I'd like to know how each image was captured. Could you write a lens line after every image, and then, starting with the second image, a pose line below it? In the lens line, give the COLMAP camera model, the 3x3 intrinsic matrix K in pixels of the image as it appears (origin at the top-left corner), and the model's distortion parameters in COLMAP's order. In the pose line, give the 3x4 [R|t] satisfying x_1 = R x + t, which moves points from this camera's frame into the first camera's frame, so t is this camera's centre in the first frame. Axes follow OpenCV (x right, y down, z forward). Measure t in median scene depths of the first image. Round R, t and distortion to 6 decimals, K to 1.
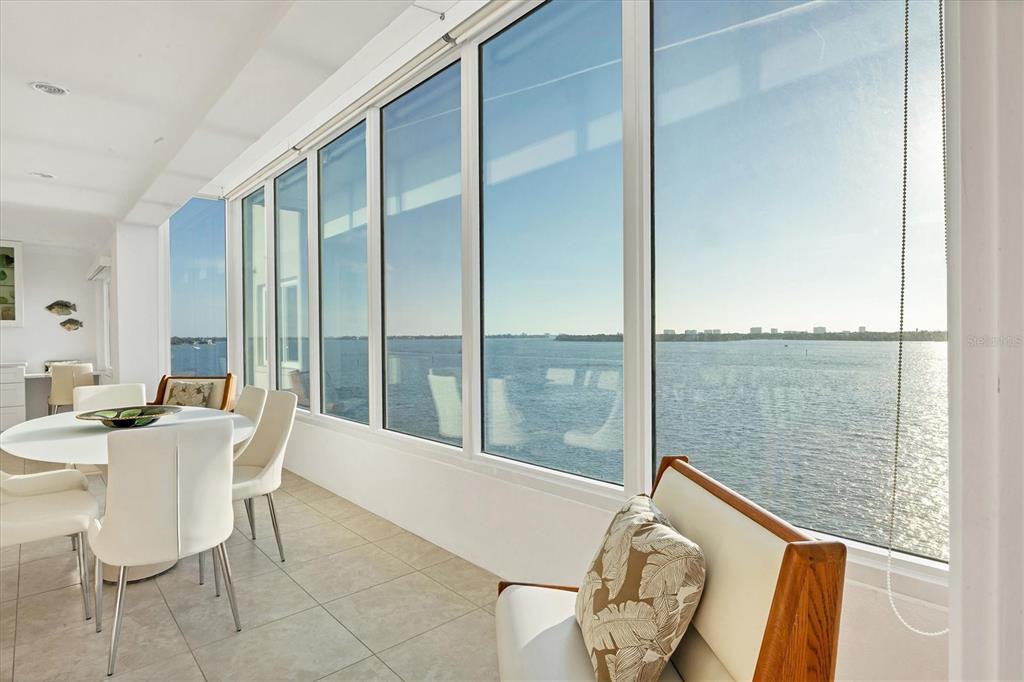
lens RADIAL K [[543.5, 0, 519.7], [0, 543.5, 344.7], [0, 0, 1]] dist [0.000079, -0.005860]
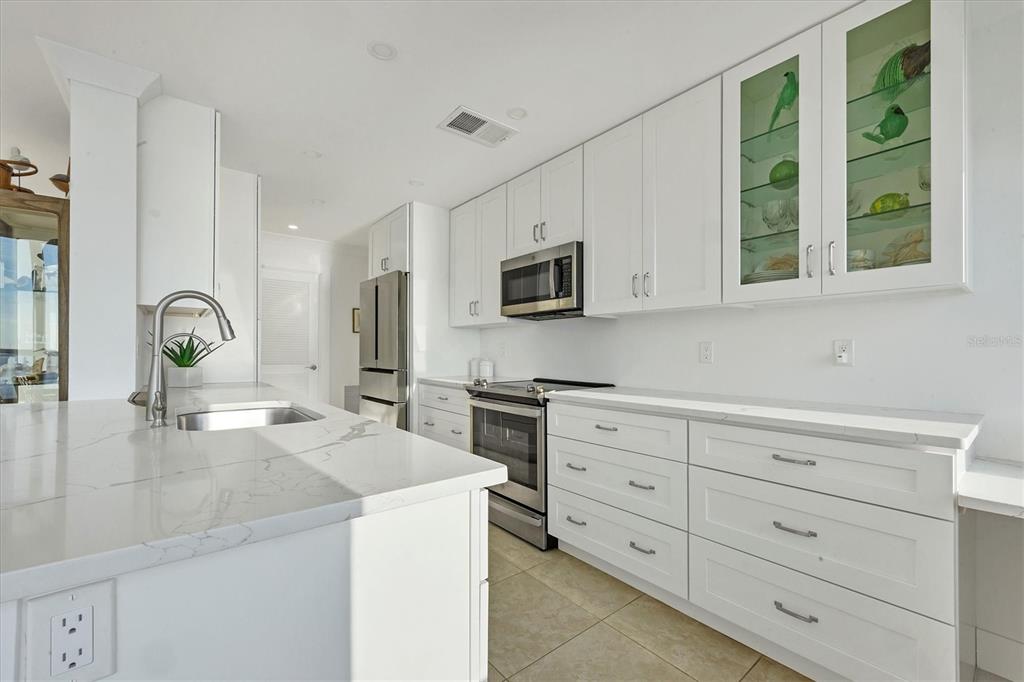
lens RADIAL K [[430.6, 0, 509.2], [0, 430.6, 349.9], [0, 0, 1]] dist [0.001083, -0.000031]
pose [[-0.058096, 0.007033, -0.998286, -1.415813], [-0.013879, 0.999873, 0.007852, -0.001374], [0.998215, 0.014312, -0.057991, 1.614564]]
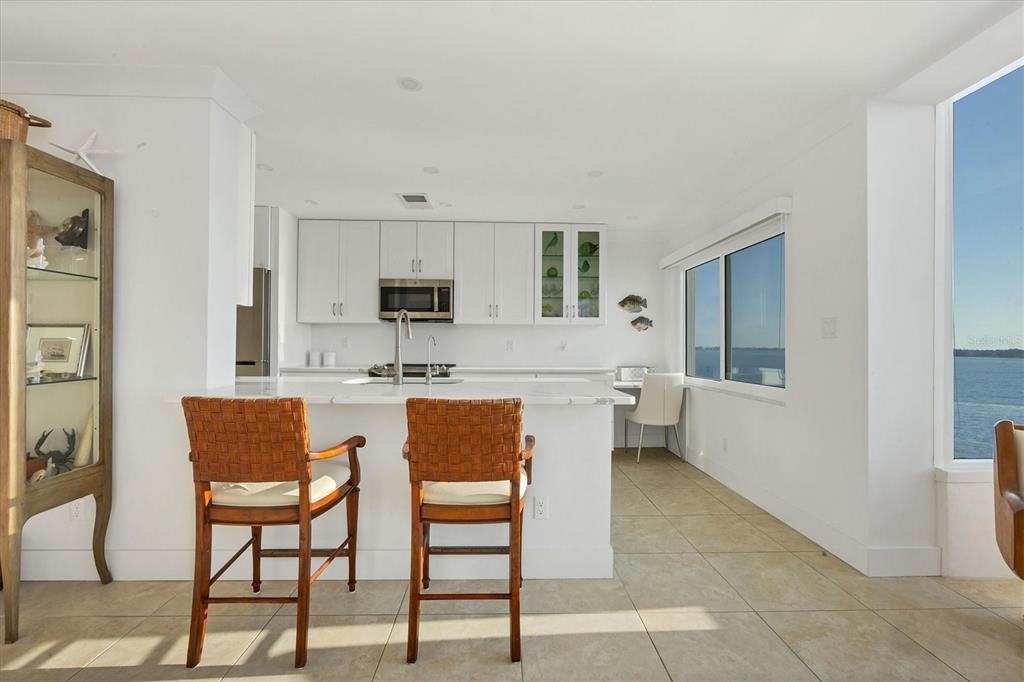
lens RADIAL K [[420.1, 0, 509.4], [0, 420.1, 342.9], [0, 0, 1]] dist [-0.001611, 0.000022]
pose [[0.758780, 0.008303, -0.651294, -1.224494], [-0.024420, 0.999578, -0.015707, 0.017150], [0.650889, 0.027823, 0.758663, 0.824568]]
